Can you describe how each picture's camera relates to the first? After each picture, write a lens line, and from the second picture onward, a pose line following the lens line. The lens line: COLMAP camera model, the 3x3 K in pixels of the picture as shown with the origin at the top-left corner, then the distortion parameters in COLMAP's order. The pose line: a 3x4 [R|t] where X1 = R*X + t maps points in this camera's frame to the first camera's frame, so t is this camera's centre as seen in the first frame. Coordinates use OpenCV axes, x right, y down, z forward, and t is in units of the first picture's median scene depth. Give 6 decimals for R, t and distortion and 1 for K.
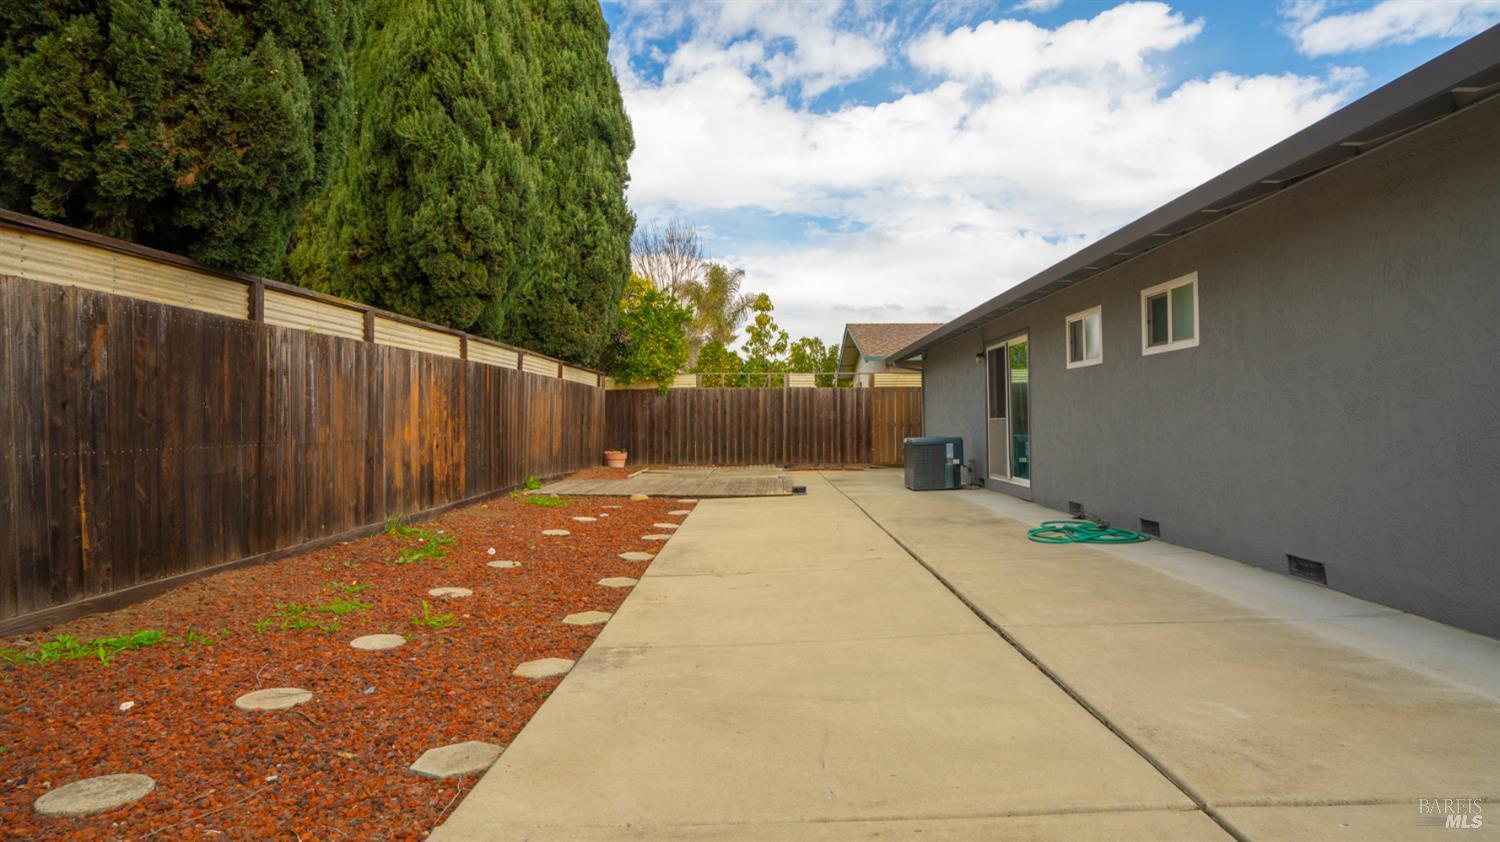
lens RADIAL K [[788.6, 0, 753.8], [0, 788.6, 432.1], [0, 0, 1]] dist [0.017566, 0.000321]
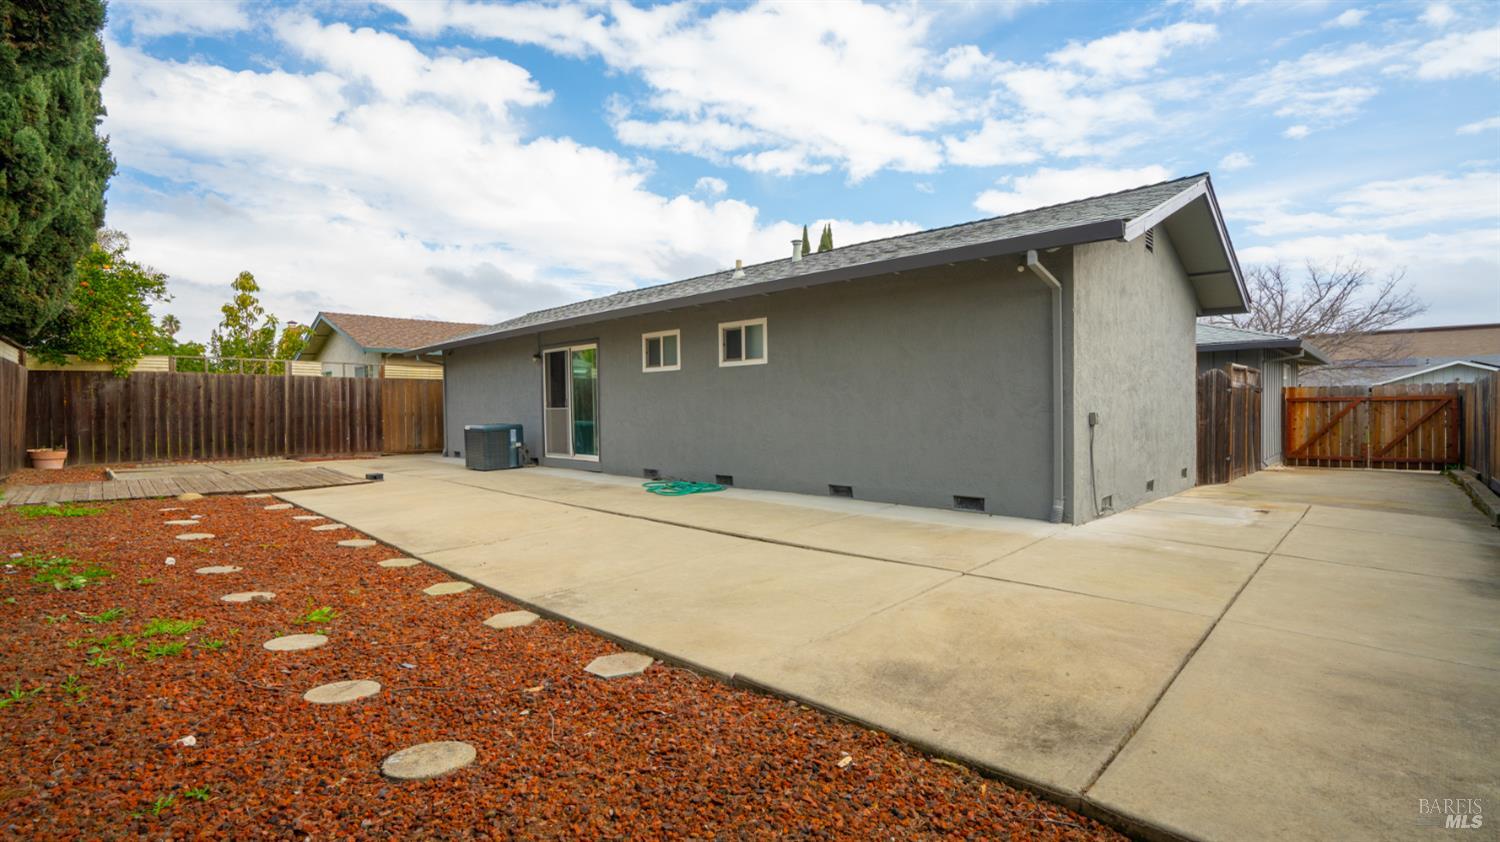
lens RADIAL K [[702.9, 0, 751.5], [0, 702.9, 414.9], [0, 0, 1]] dist [-0.014380, 0.005639]
pose [[0.707045, -0.004107, 0.707156, -0.162994], [0.010228, 0.999938, -0.004419, 0.000873], [-0.707094, 0.010357, 0.707043, 0.003187]]
